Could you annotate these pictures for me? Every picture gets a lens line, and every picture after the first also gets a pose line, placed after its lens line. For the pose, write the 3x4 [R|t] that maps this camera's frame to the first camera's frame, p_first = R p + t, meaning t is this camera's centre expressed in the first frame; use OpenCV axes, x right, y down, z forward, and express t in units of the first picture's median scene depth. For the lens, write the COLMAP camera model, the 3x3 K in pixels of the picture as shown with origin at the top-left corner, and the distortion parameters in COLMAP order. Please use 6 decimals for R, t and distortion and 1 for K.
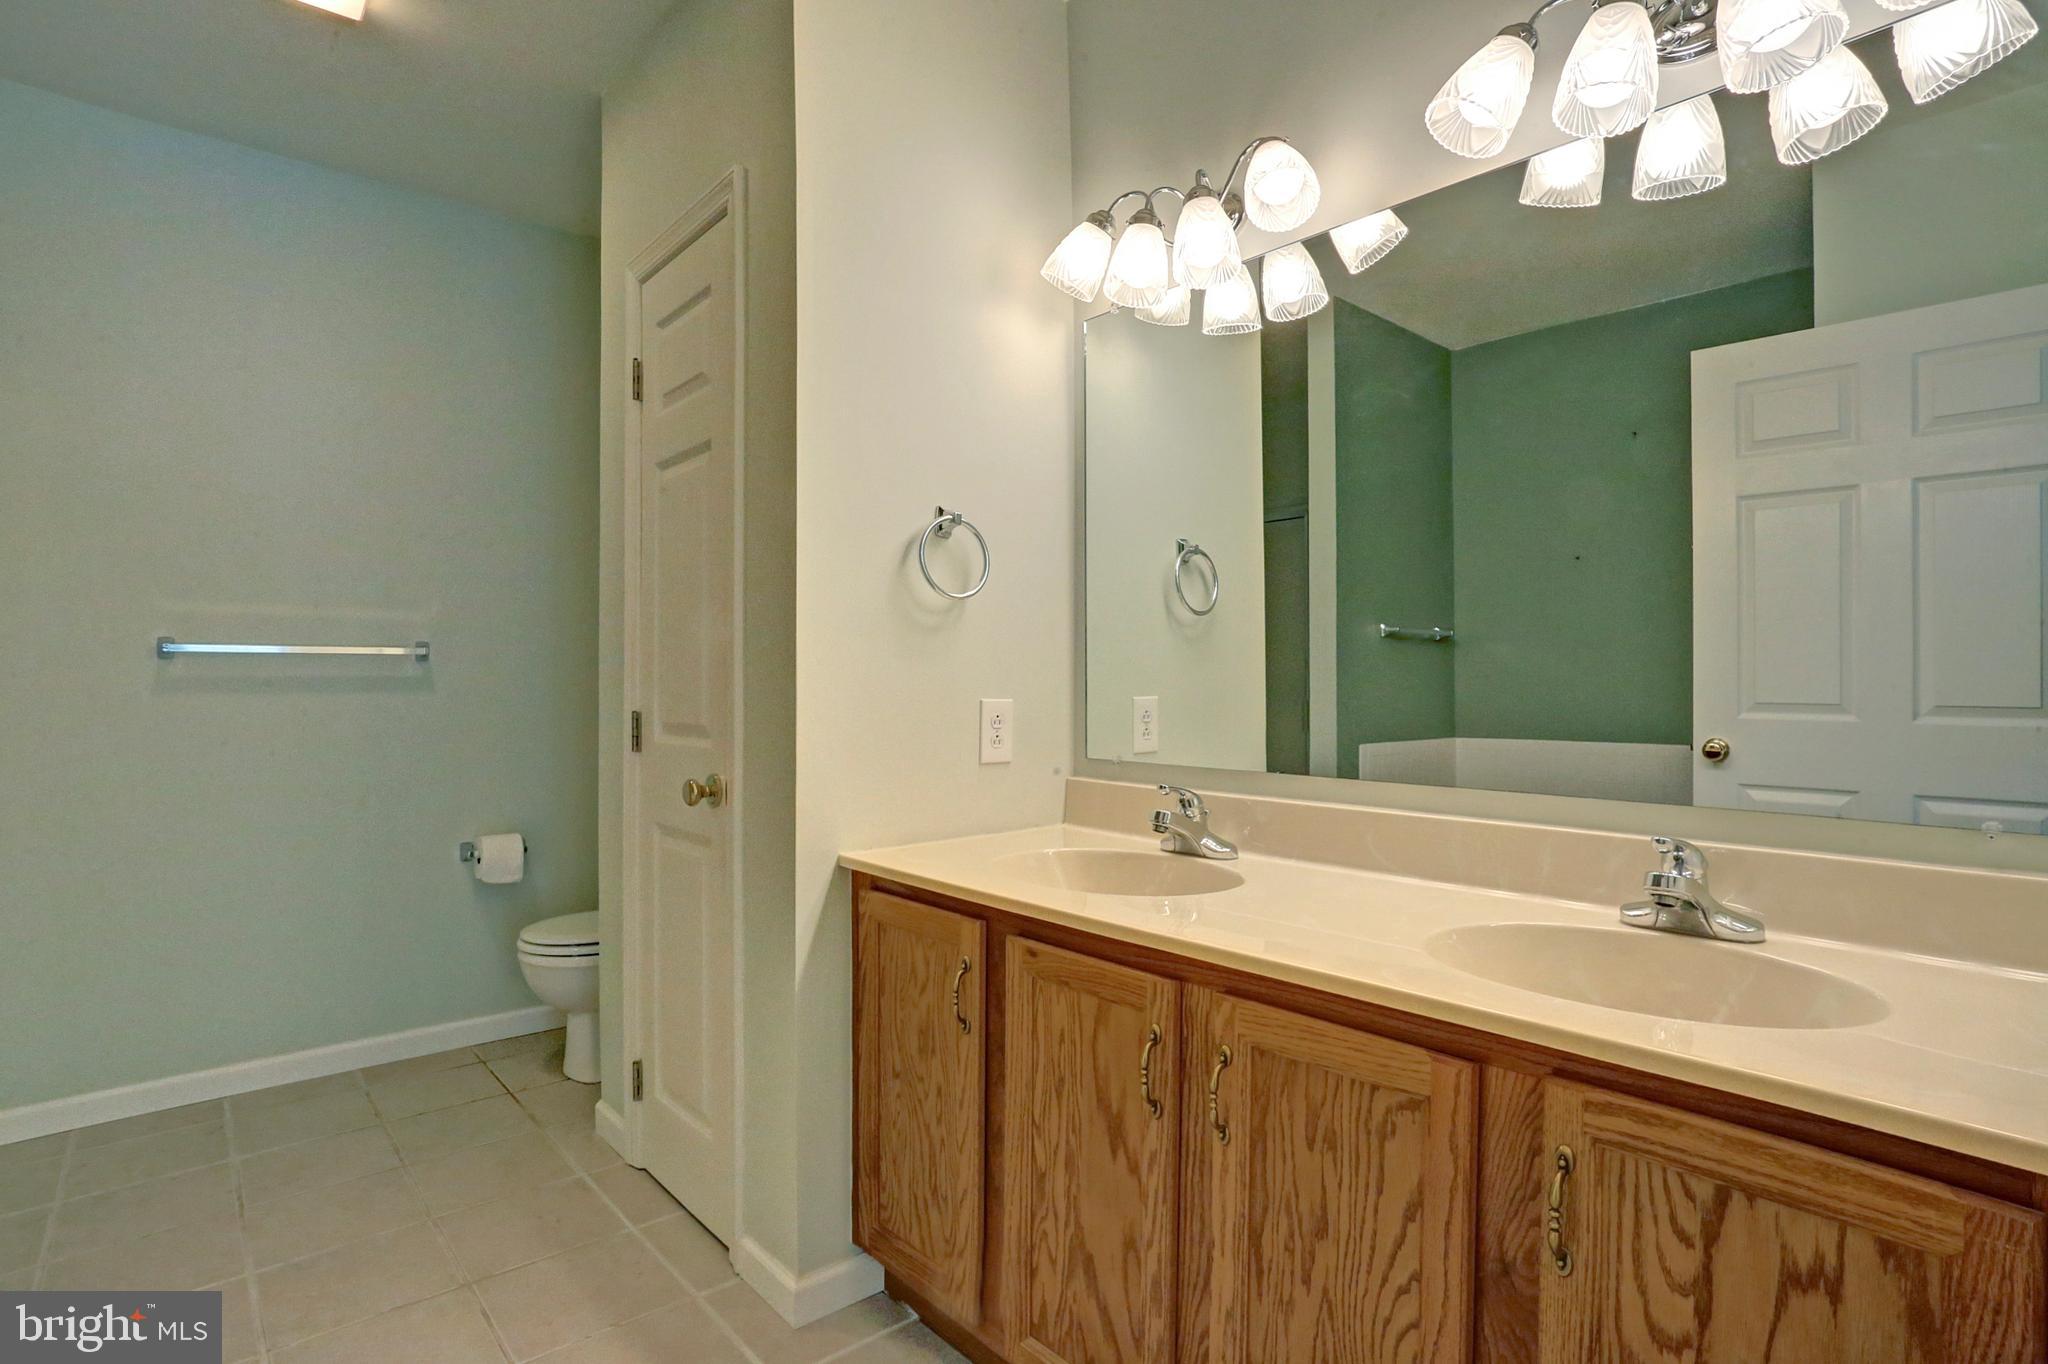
lens RADIAL K [[1009.0, 0, 1024.0], [0, 1009.0, 682.0], [0, 0, 1]] dist [-0.051692, 0.000607]
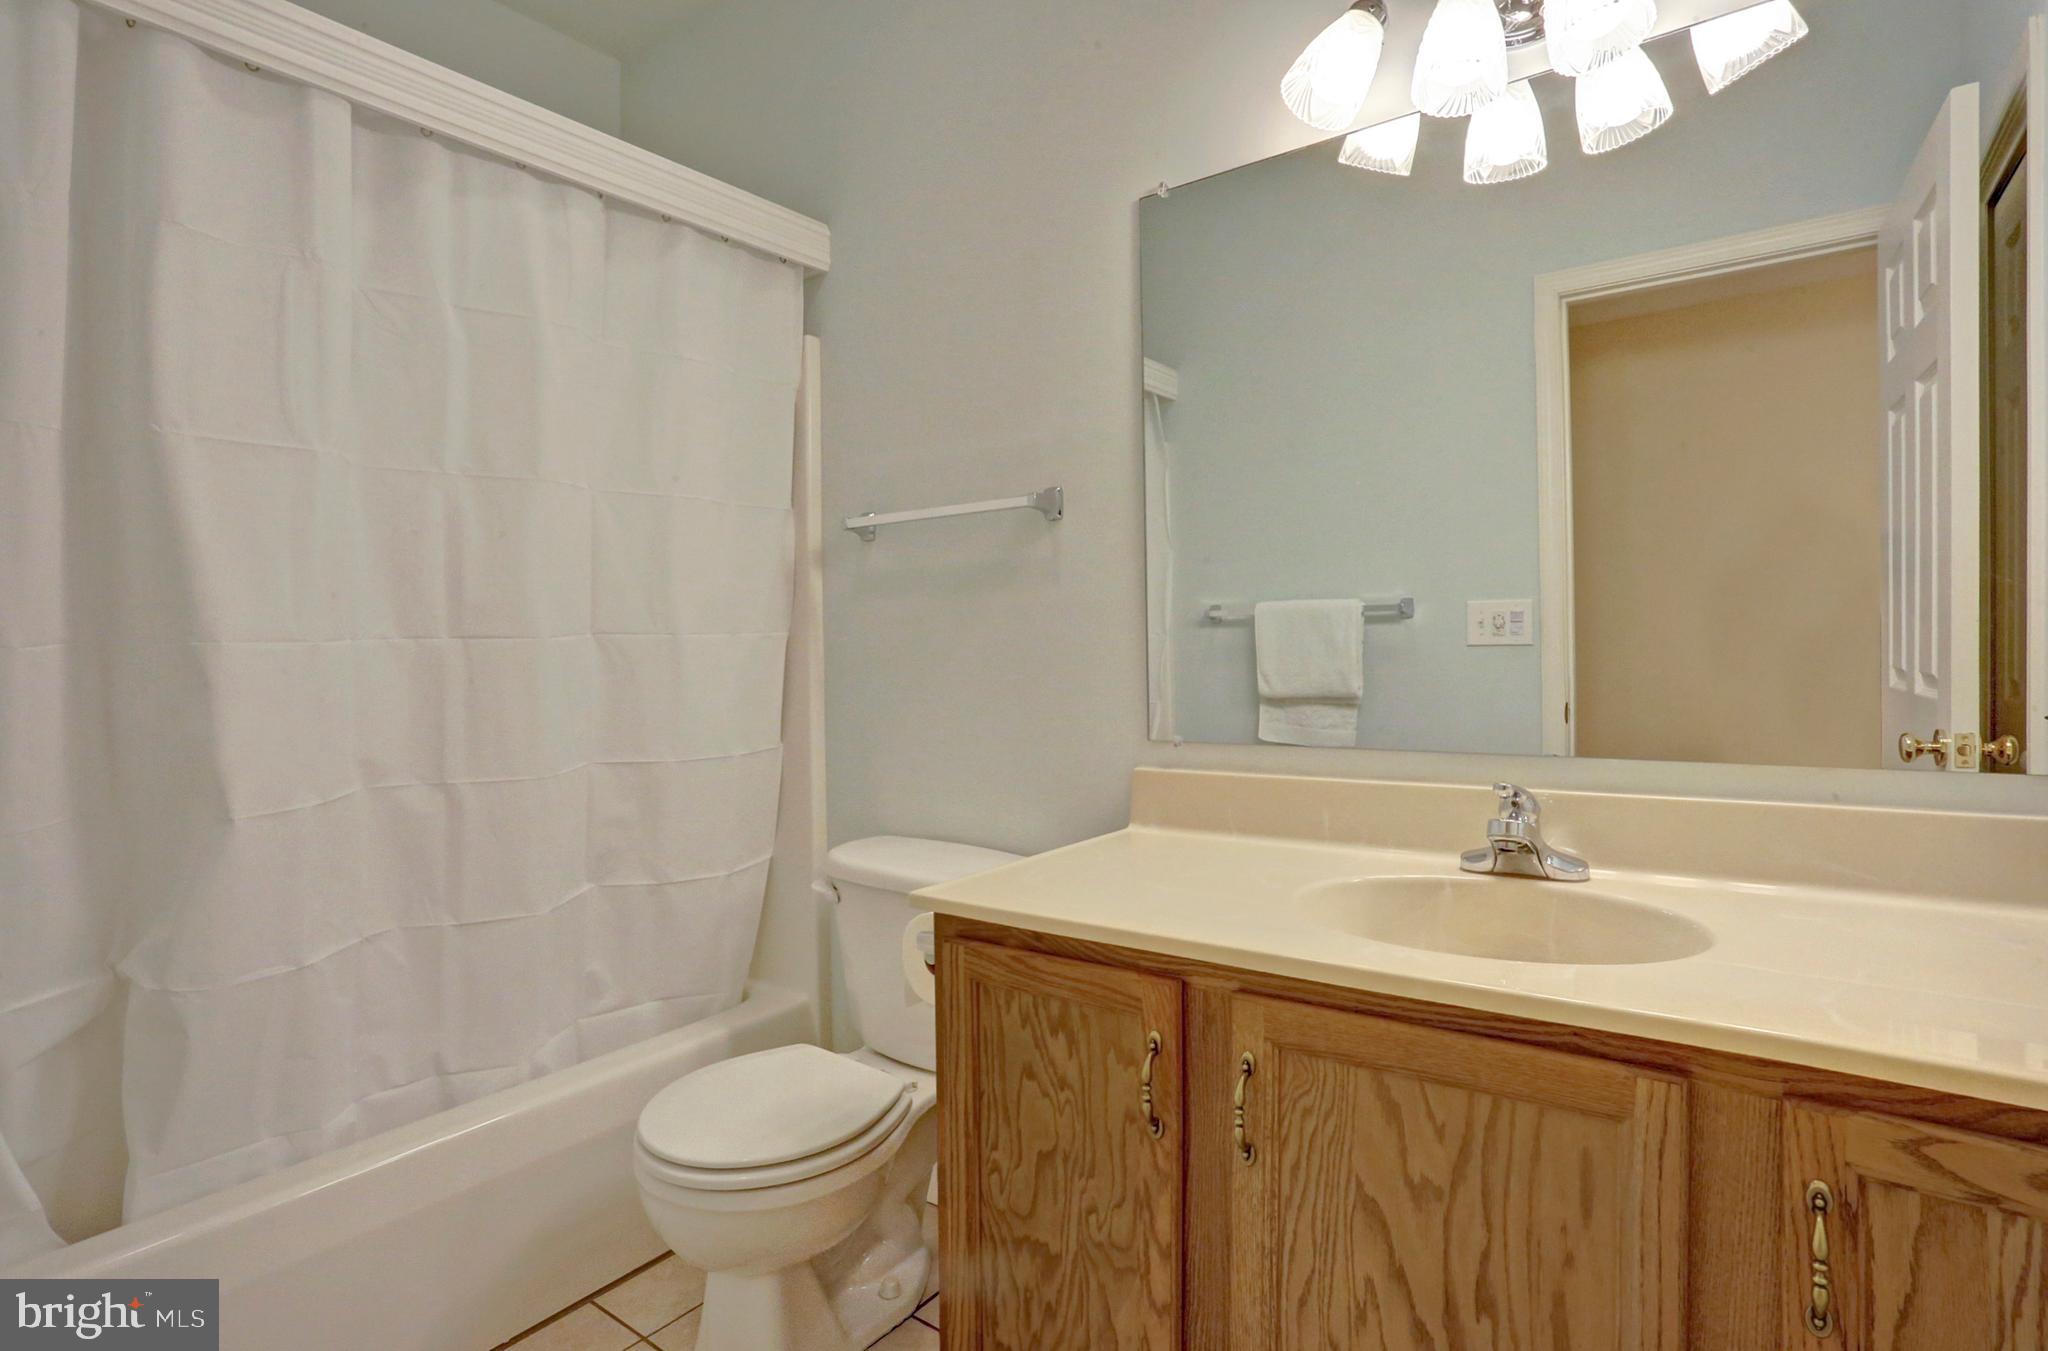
lens RADIAL K [[972.3, 0, 1025.5], [0, 972.3, 661.6], [0, 0, 1]] dist [0.000564, 0.000777]
pose [[0.979835, -0.032808, 0.197094, -0.143109], [0.032495, 0.999460, 0.004822, -0.001055], [-0.197146, 0.001680, 0.980373, 0.163417]]
